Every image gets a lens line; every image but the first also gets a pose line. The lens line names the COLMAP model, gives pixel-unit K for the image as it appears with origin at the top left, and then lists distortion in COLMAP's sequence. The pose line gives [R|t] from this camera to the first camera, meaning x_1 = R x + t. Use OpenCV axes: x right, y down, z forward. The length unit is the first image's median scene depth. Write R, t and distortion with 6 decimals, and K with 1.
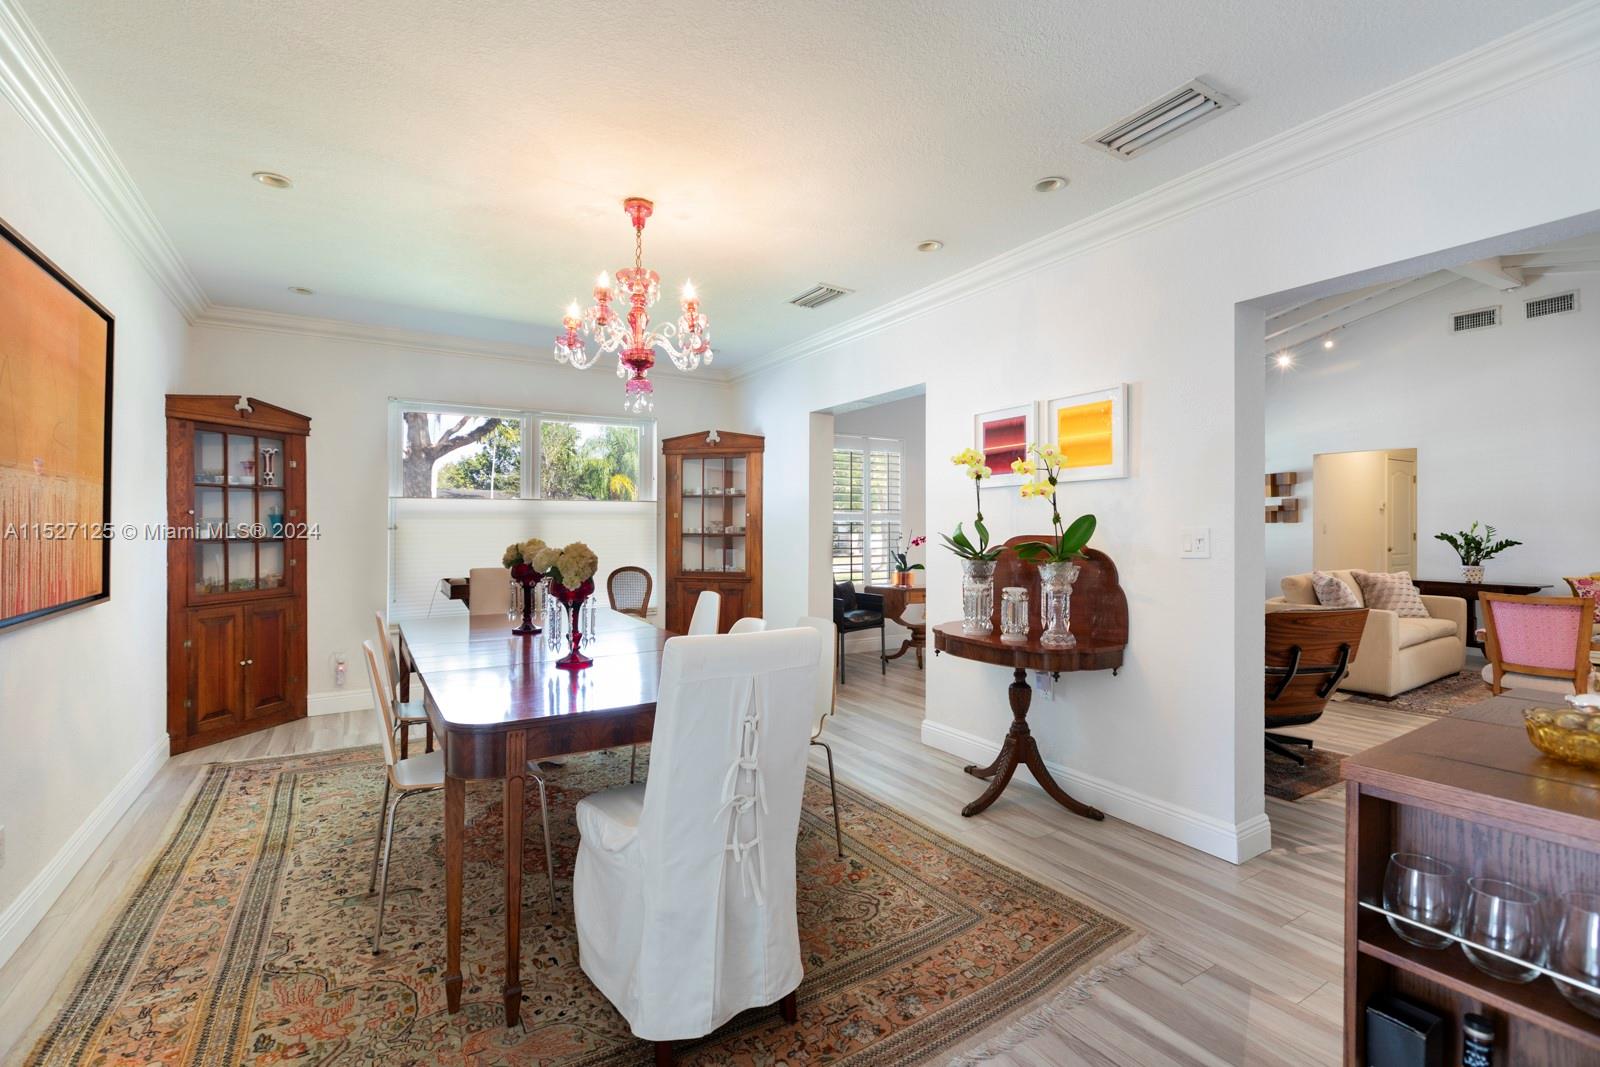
lens RADIAL K [[727.2, 0, 837.0], [0, 727.2, 513.5], [0, 0, 1]] dist [-0.000872, -0.001925]
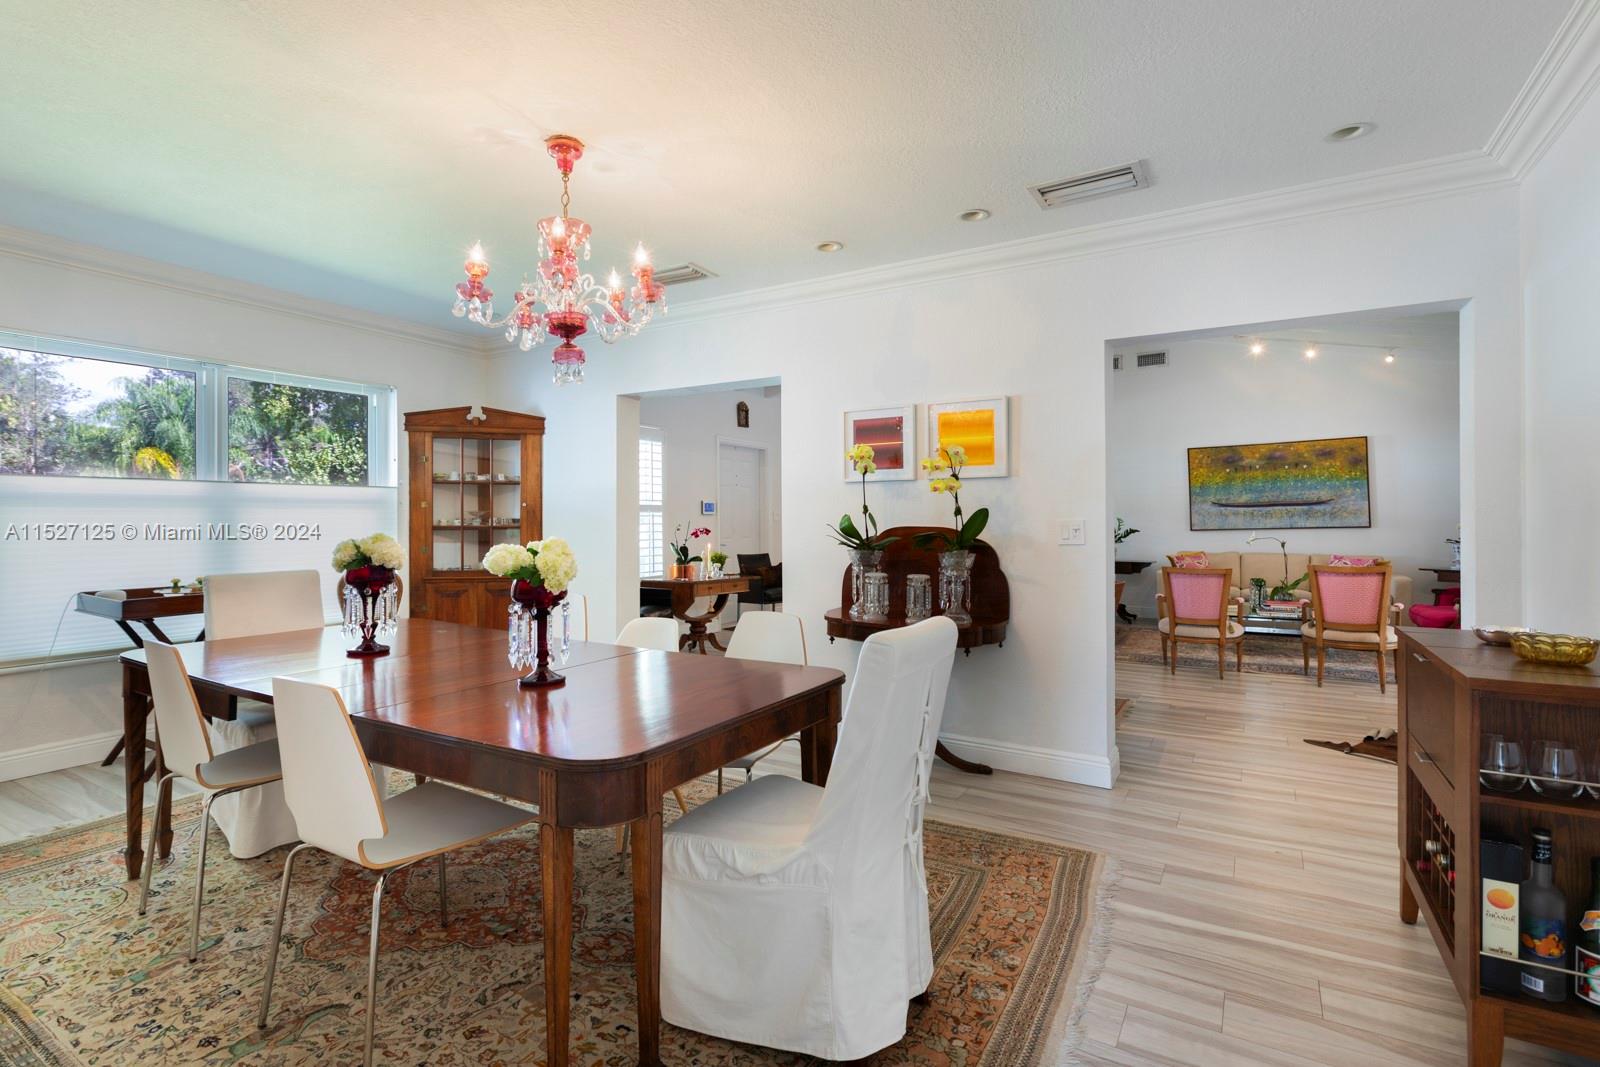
lens RADIAL K [[727.2, 0, 825.1], [0, 727.2, 506.4], [0, 0, 1]] dist [-0.000872, -0.001925]
pose [[0.890808, 0.008310, 0.454304, -0.385191], [-0.009274, 0.999957, -0.000106, 0.000992], [-0.454285, -0.004119, 0.890847, 0.092098]]
